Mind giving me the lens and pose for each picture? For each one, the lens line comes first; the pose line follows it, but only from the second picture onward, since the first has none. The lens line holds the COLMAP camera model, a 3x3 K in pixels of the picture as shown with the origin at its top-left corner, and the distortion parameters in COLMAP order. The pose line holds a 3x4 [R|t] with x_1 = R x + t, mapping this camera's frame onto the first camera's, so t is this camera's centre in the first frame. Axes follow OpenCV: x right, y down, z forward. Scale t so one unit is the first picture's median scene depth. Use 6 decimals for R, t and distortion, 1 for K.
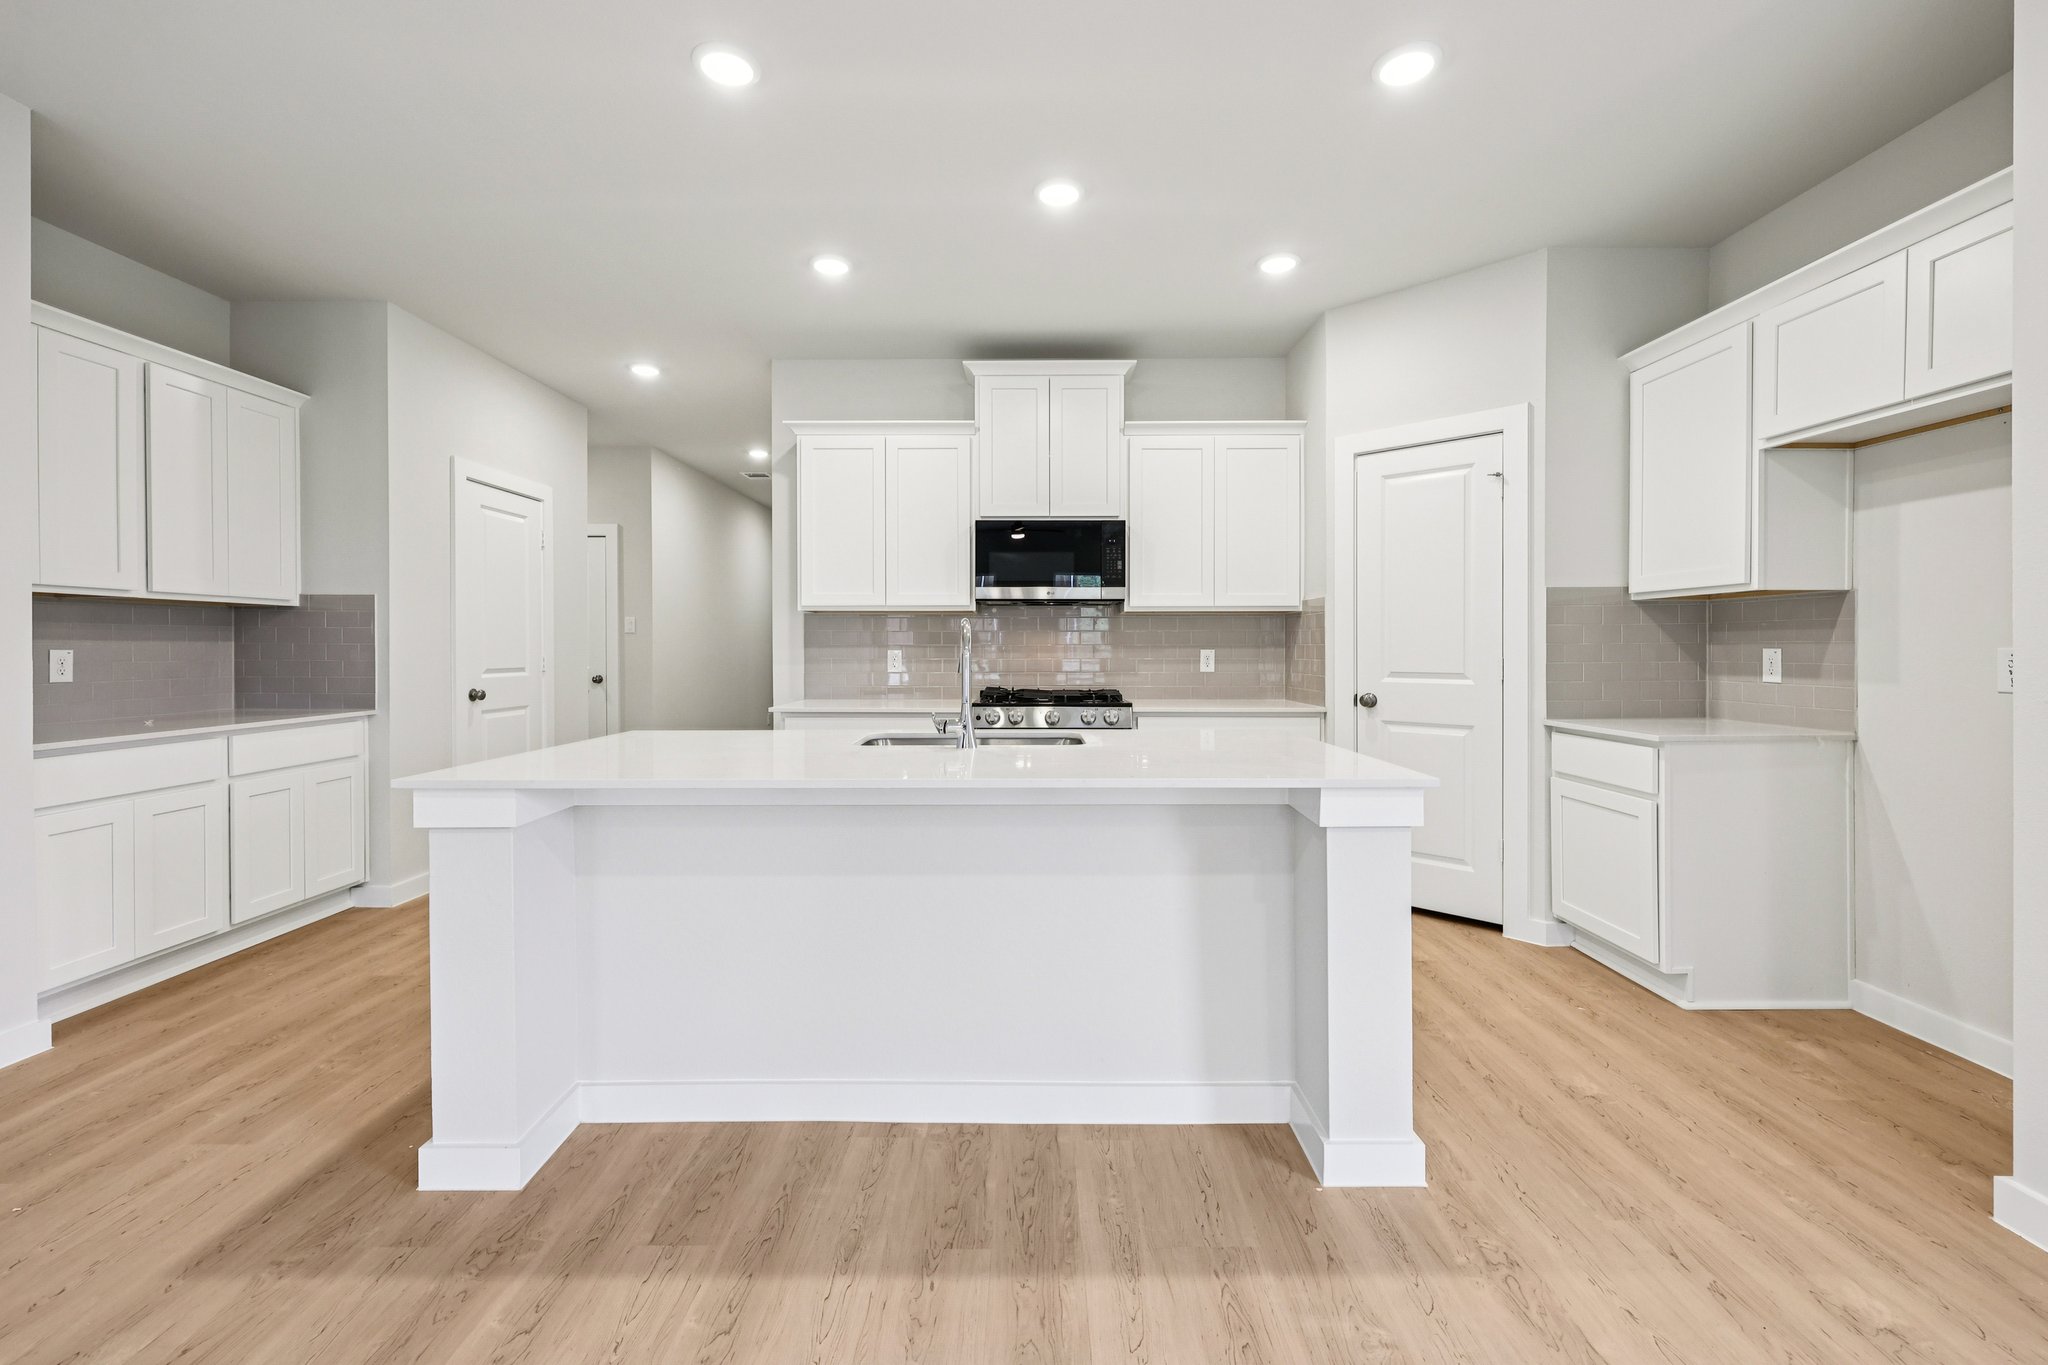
lens RADIAL K [[872.2, 0, 1025.7], [0, 872.2, 652.0], [0, 0, 1]] dist [0.000960, 0.000439]
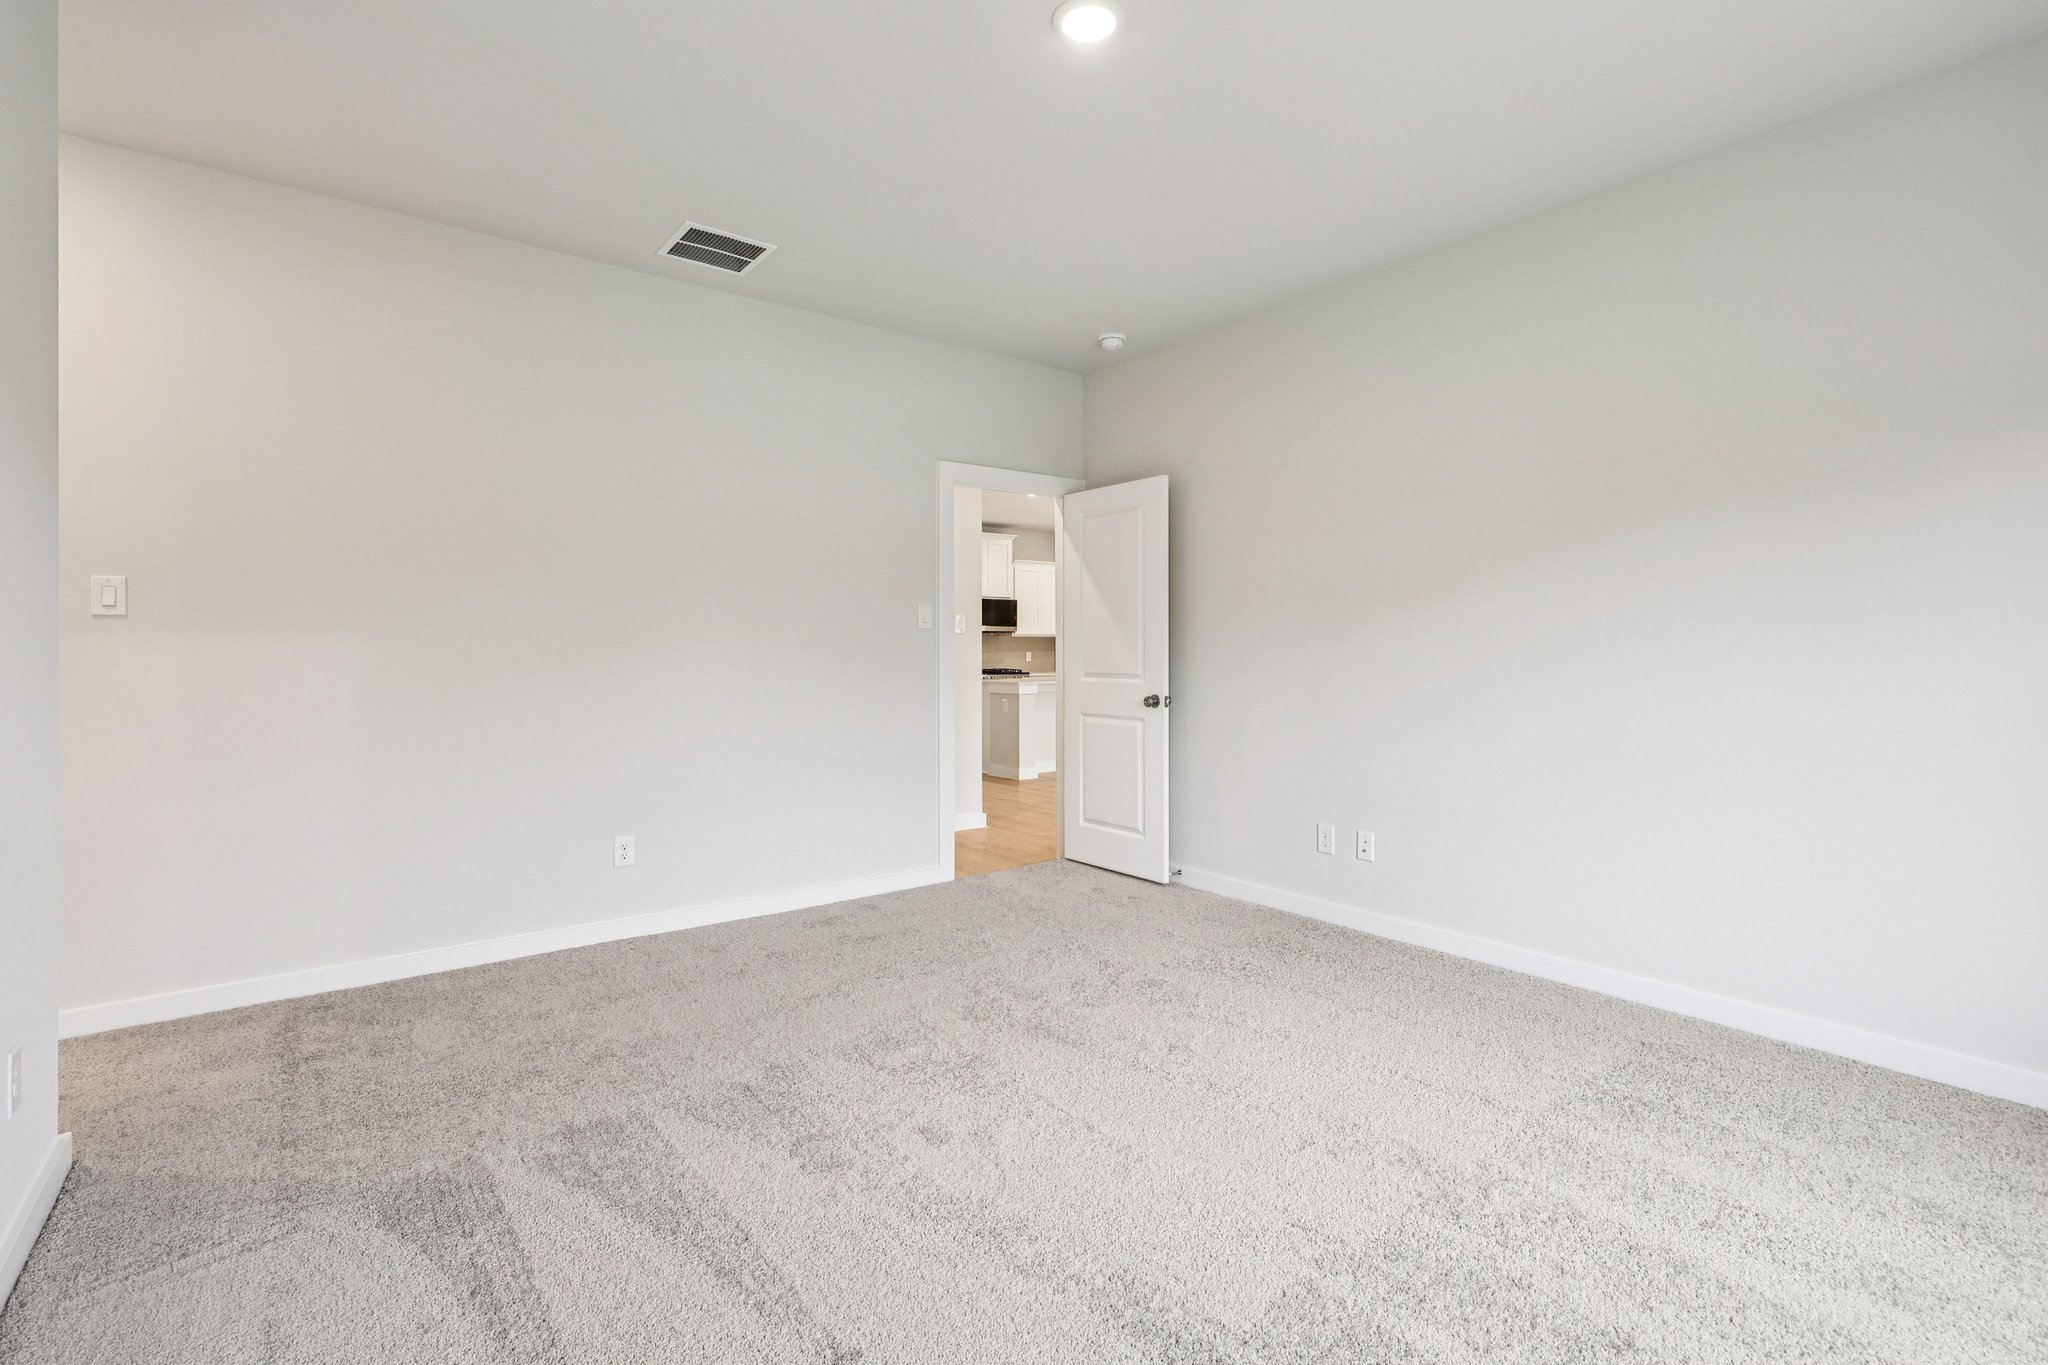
lens RADIAL K [[939.8, 0, 1026.0], [0, 939.8, 643.6], [0, 0, 1]] dist [0.001039, -0.000666]
pose [[0.792380, 0.008074, 0.609974, -1.847626], [0.001897, 0.999875, -0.015700, 0.017536], [-0.610025, 0.013597, 0.792266, -1.400838]]
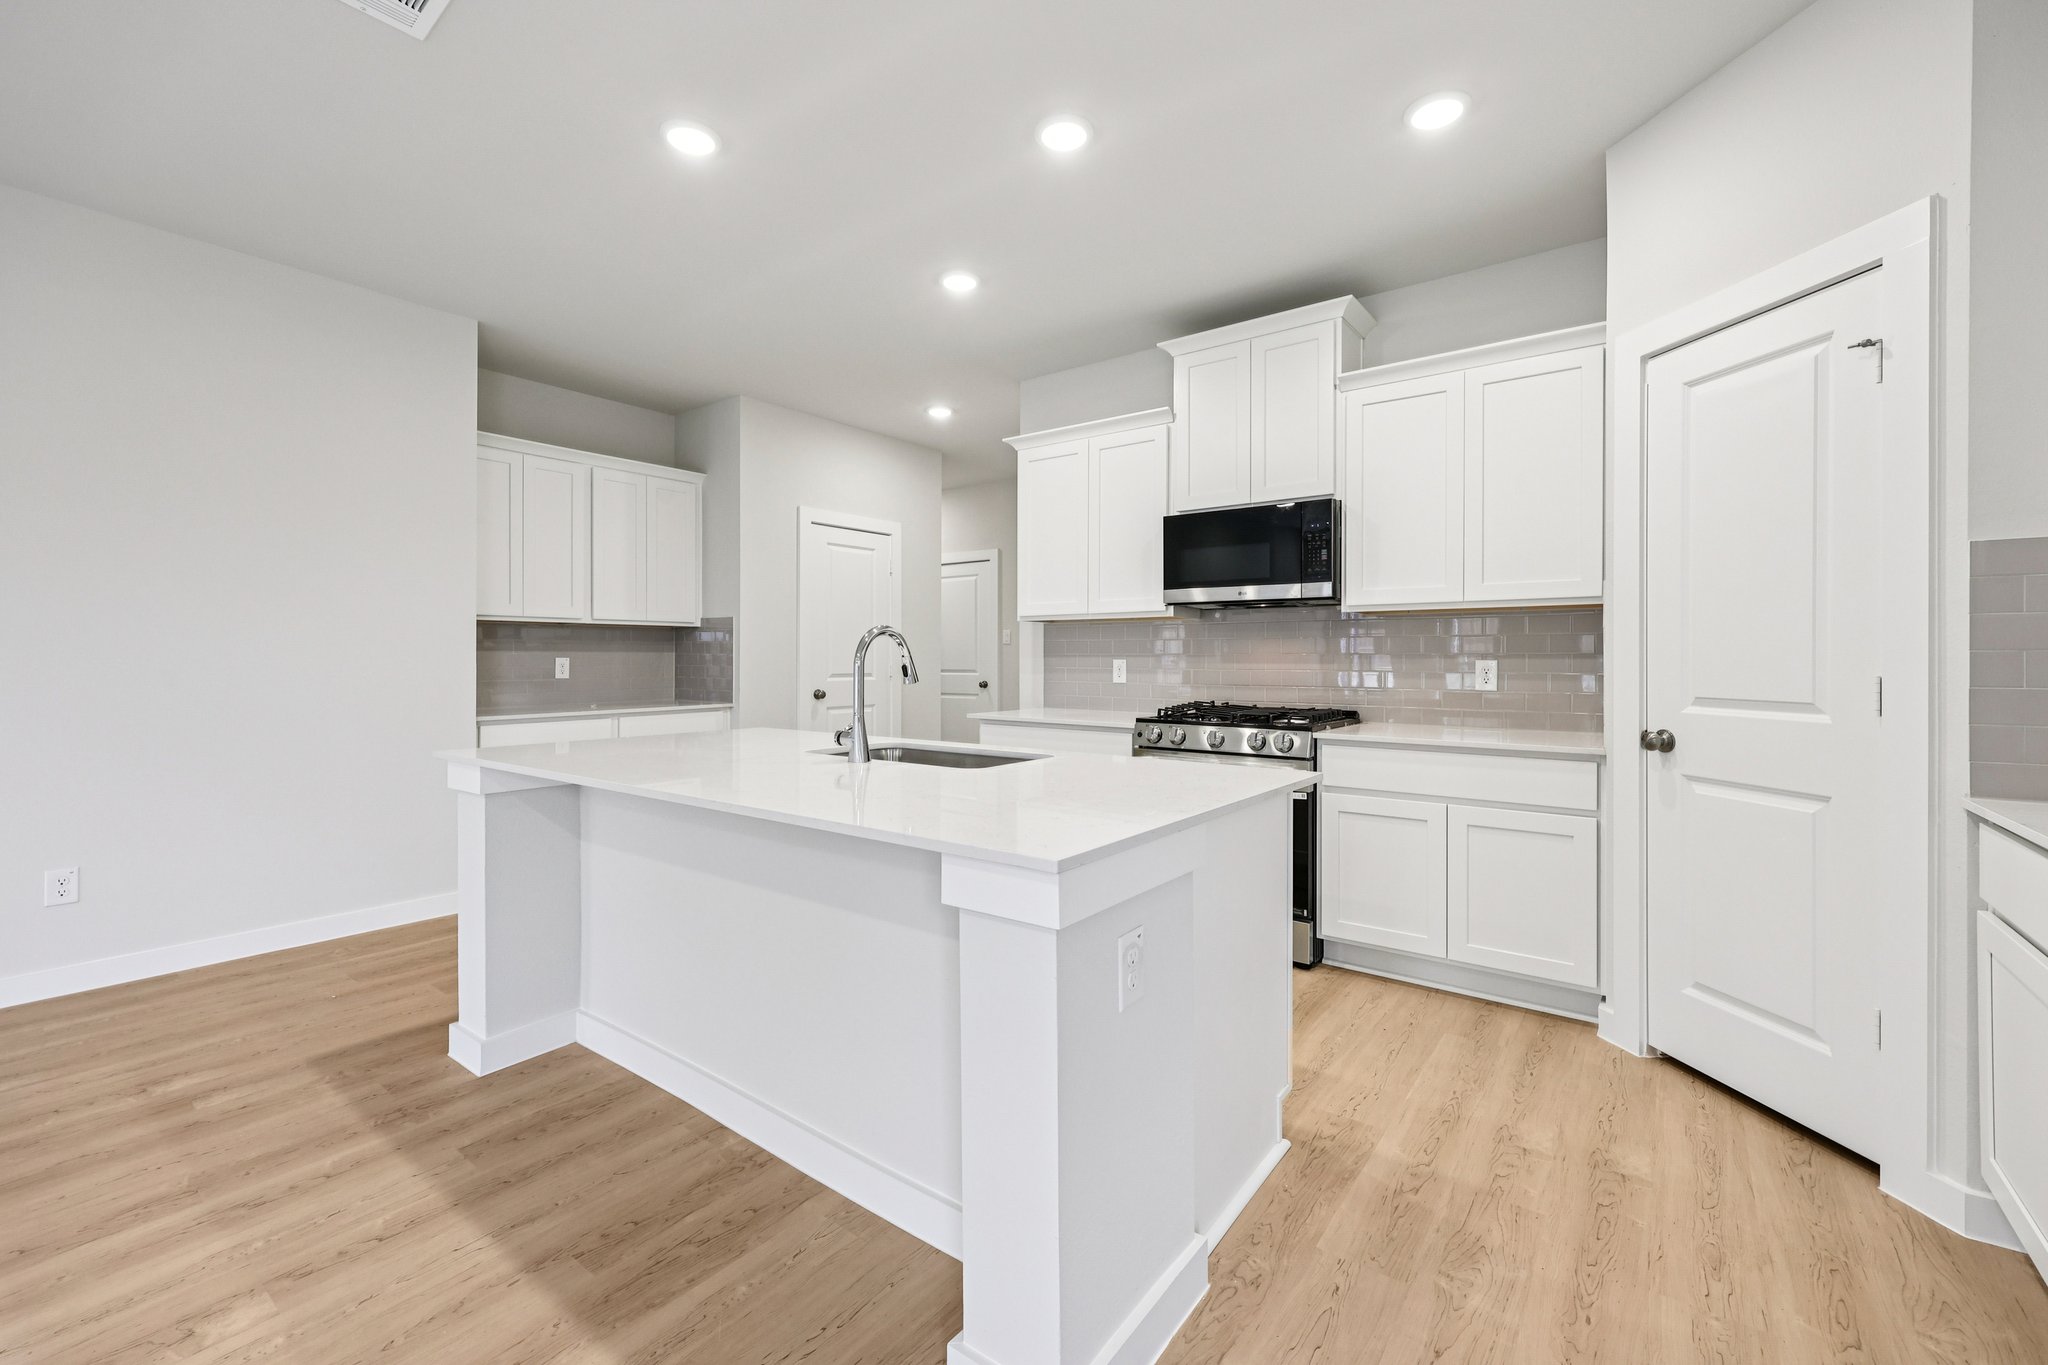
lens RADIAL K [[848.4, 0, 1027.8], [0, 848.4, 662.4], [0, 0, 1]] dist [0.000276, 0.000412]
pose [[0.802180, 0.005201, -0.597059, 0.439880], [-0.004756, 0.999986, 0.002320, -0.001472], [0.597063, 0.000978, 0.802194, 0.257147]]
